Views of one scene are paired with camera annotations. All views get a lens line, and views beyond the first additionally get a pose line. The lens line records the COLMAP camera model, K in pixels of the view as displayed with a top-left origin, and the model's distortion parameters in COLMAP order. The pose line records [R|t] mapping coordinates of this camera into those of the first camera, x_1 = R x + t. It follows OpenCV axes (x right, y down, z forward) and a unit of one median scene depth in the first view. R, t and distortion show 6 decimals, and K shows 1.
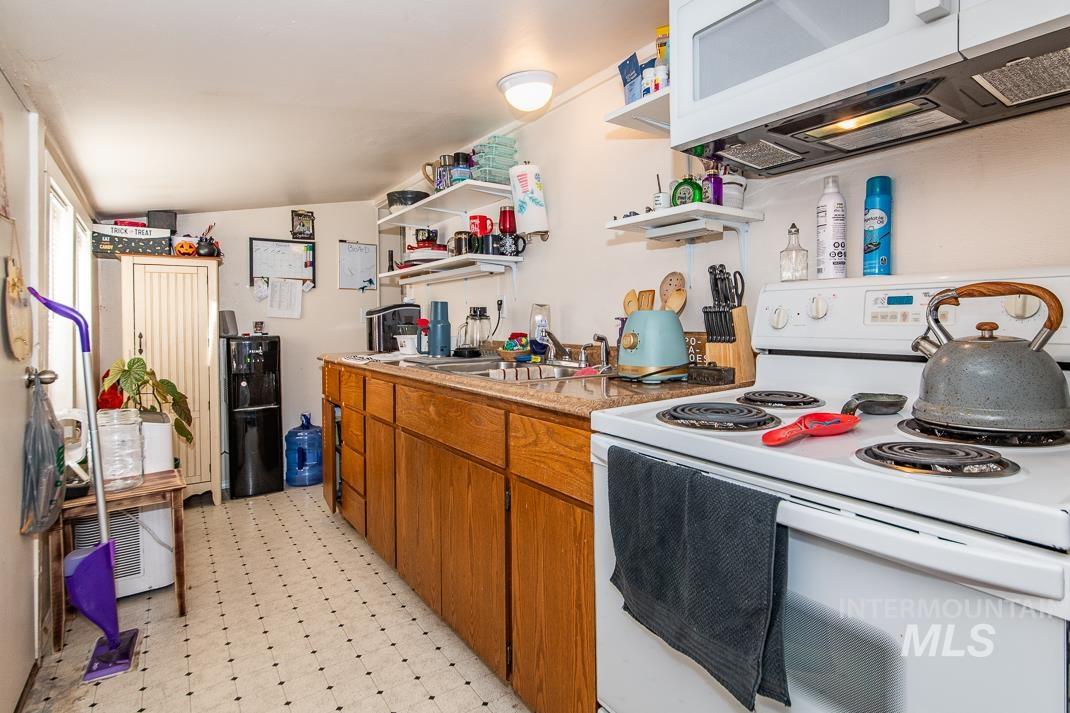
lens RADIAL K [[531.8, 0, 569.3], [0, 531.8, 319.4], [0, 0, 1]] dist [0.016743, -0.001799]
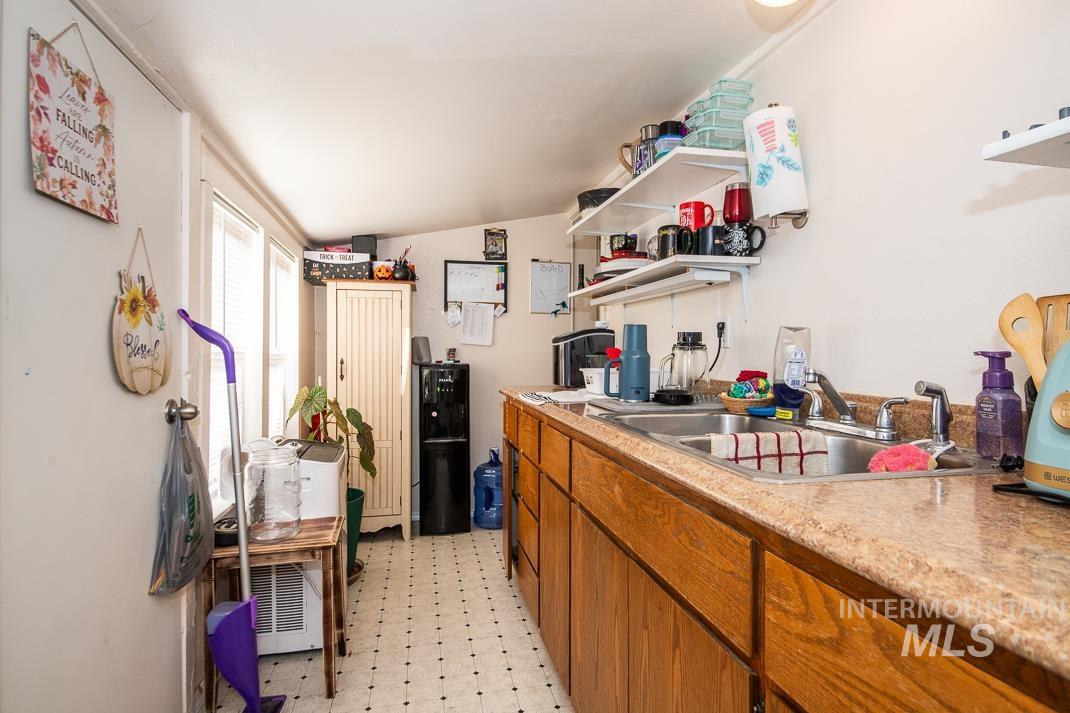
lens RADIAL K [[531.8, 0, 539.6], [0, 531.8, 354.3], [0, 0, 1]] dist [0.016743, -0.001799]
pose [[0.907500, 0.016511, -0.419727, -0.055487], [-0.010426, 0.999805, 0.016787, -0.003567], [0.419922, -0.010858, 0.907495, 0.275713]]
